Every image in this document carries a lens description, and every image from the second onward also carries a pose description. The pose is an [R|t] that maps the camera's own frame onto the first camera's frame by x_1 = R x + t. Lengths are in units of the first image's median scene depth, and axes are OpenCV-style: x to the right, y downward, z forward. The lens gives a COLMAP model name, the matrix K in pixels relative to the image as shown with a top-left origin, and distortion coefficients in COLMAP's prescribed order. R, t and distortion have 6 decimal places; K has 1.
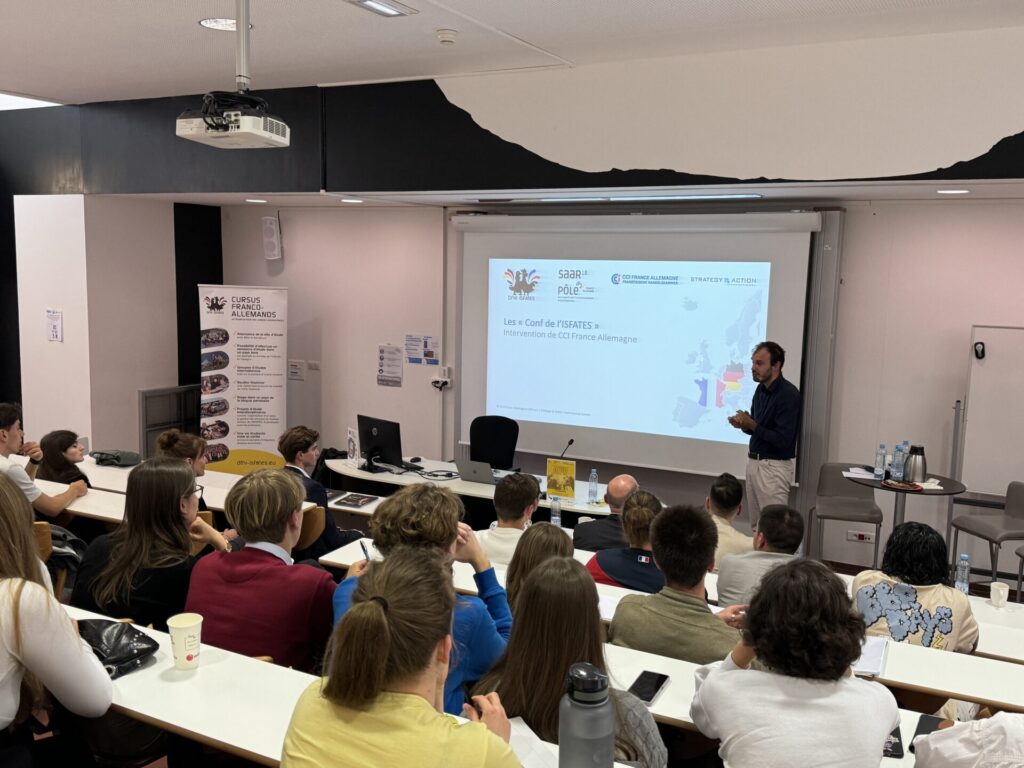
lens RADIAL K [[977.9, 0, 512.0], [0, 977.9, 384.0], [0, 0, 1]] dist [0.137371, -0.177546]
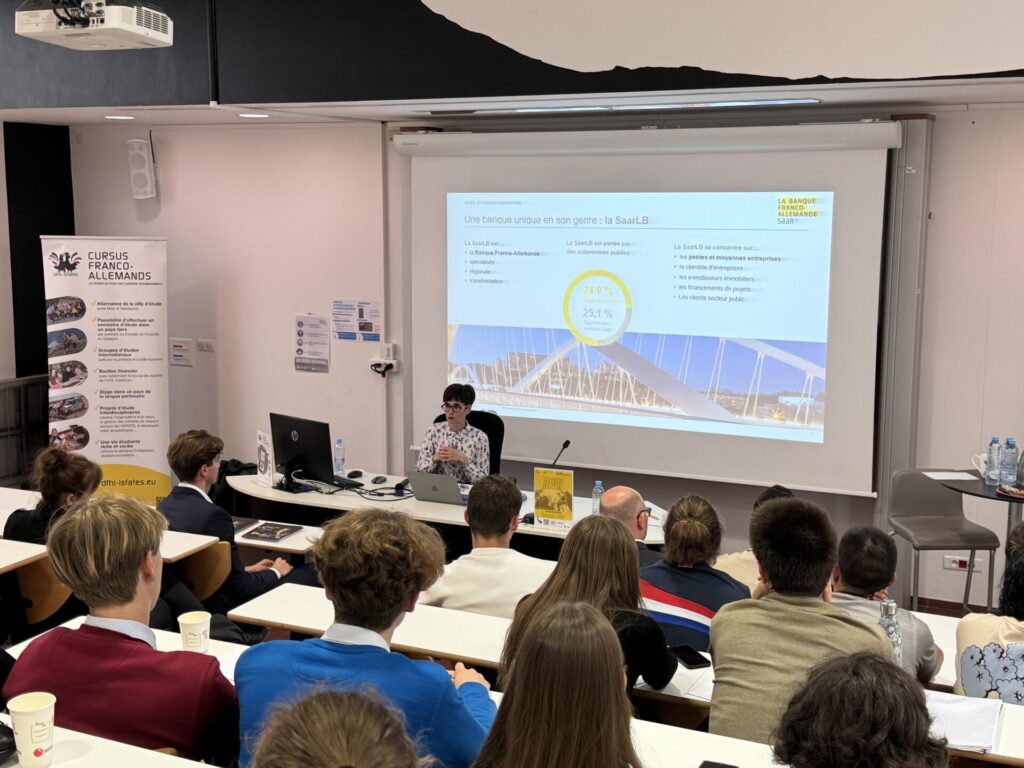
lens RADIAL K [[1359.5, 0, 512.0], [0, 1359.5, 384.0], [0, 0, 1]] dist [0.115132, -0.029116]
pose [[0.999450, -0.021905, 0.024908, -0.003768], [0.021522, 0.999648, 0.015536, -0.001751], [-0.025240, -0.014992, 0.999569, -0.007809]]
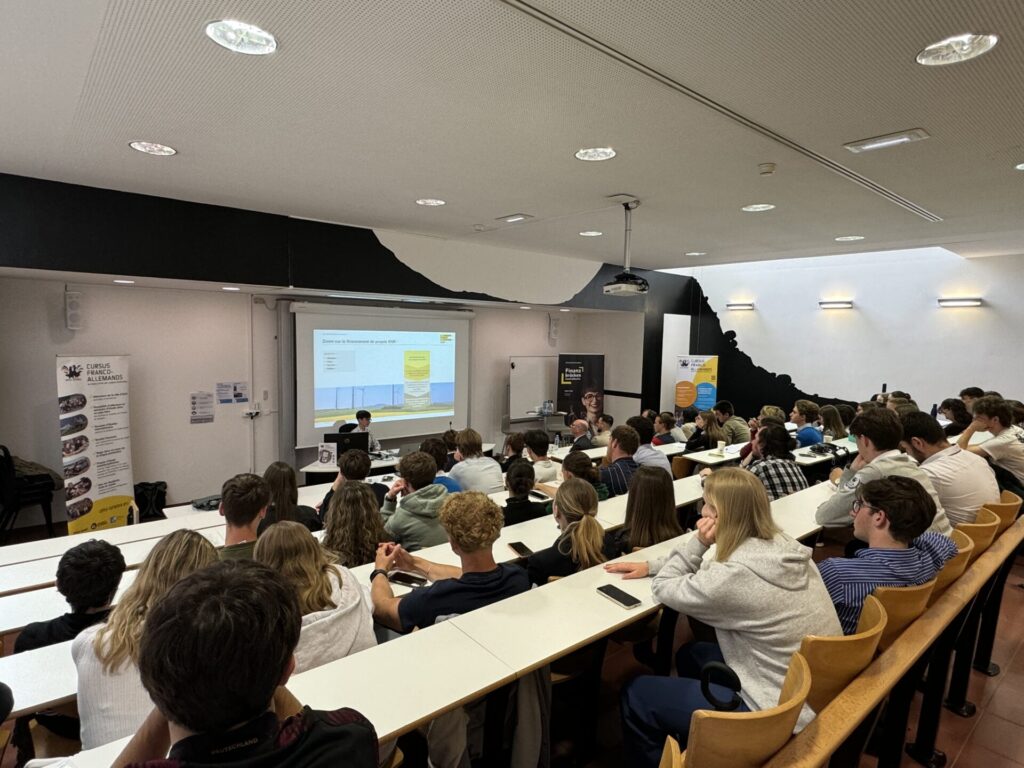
lens RADIAL K [[585.4, 0, 512.0], [0, 585.4, 384.0], [0, 0, 1]] dist [-0.002942, -0.000595]
pose [[0.344621, -0.093549, 0.934069, -0.876189], [0.098762, 0.993113, 0.063024, -0.072099], [-0.933532, 0.070531, 0.351487, 0.387283]]
